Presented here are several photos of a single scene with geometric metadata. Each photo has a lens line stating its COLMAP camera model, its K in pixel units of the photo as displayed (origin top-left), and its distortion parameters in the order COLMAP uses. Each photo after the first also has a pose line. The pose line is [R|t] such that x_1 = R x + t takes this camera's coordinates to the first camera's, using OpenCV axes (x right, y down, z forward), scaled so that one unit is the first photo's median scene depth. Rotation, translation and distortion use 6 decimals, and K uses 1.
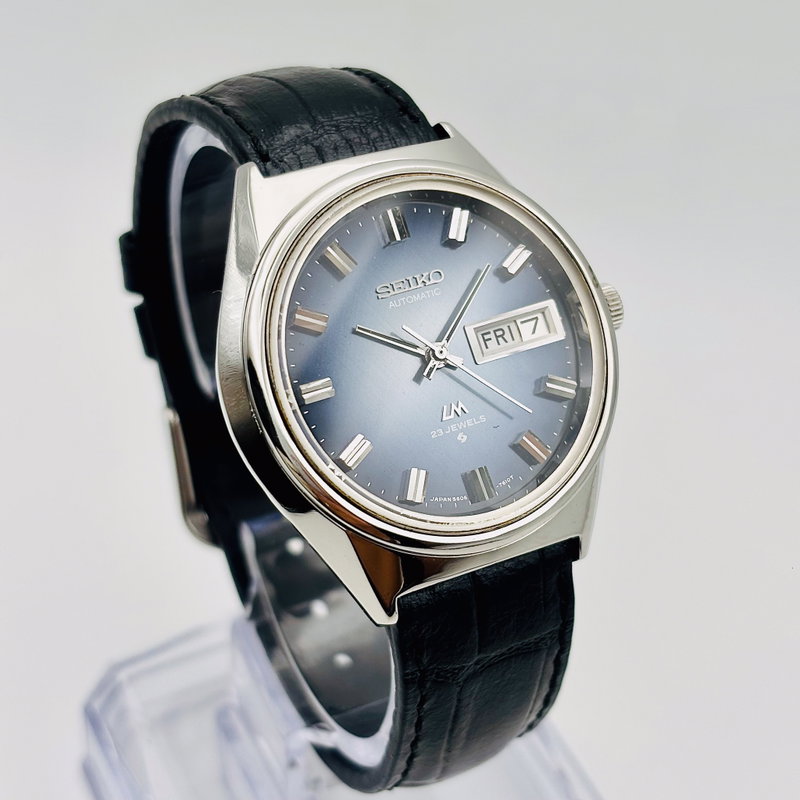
lens RADIAL K [[1705.2, 0, 398.1], [0, 1705.2, 388.7], [0, 0, 1]] dist [0.196942, -0.032611]
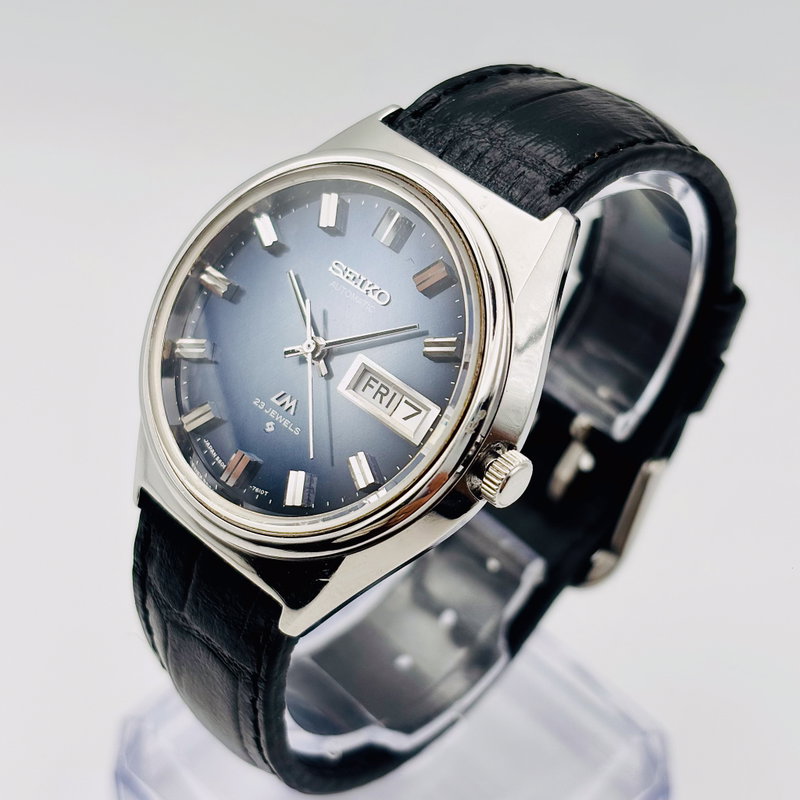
lens RADIAL K [[1705.2, 0, 398.1], [0, 1705.2, 388.7], [0, 0, 1]] dist [0.196942, -0.032611]
pose [[0.283822, 0.607420, -0.741947, 0.738667], [-0.618192, 0.707406, 0.342661, -0.351230], [0.732996, 0.361411, 0.576280, 0.475419]]
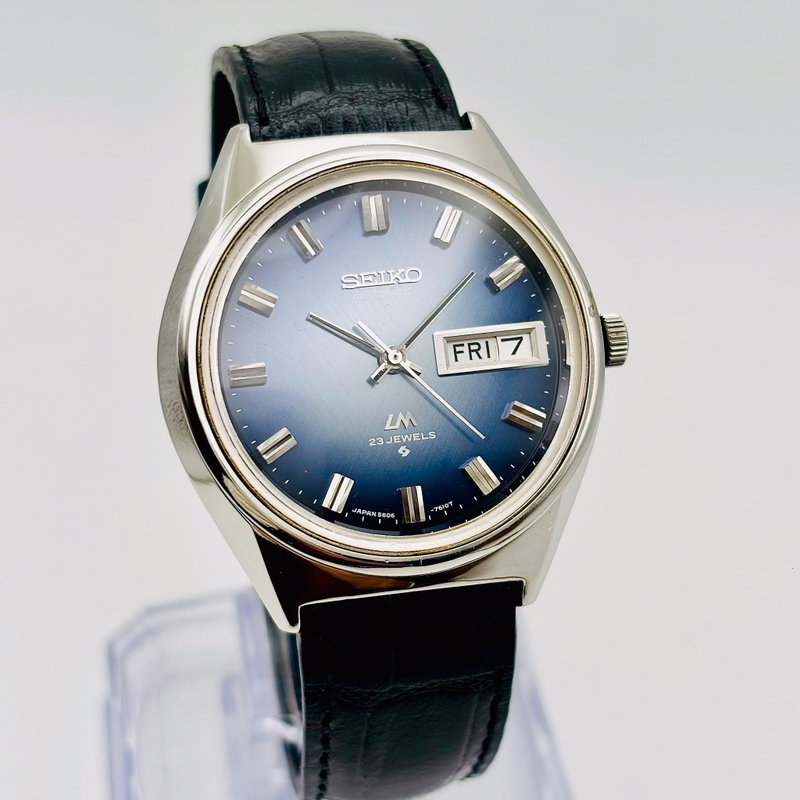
lens RADIAL K [[1705.2, 0, 398.1], [0, 1705.2, 388.7], [0, 0, 1]] dist [0.196942, -0.032611]
pose [[0.959686, 0.180216, -0.215695, 0.221822], [-0.175421, 0.983625, 0.041334, -0.041330], [0.219612, -0.001830, 0.975586, 0.091866]]
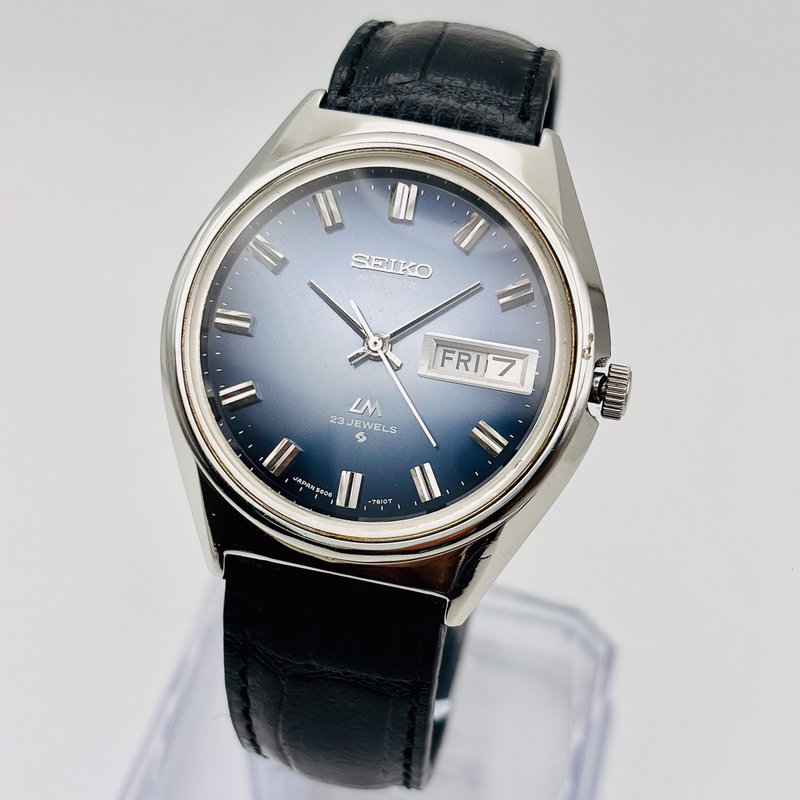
lens RADIAL K [[1705.2, 0, 398.1], [0, 1705.2, 388.7], [0, 0, 1]] dist [0.196942, -0.032611]
pose [[0.764392, 0.420192, -0.489023, 0.482432], [-0.415114, 0.901087, 0.125391, -0.116699], [0.493341, 0.107153, 0.863211, 0.198512]]
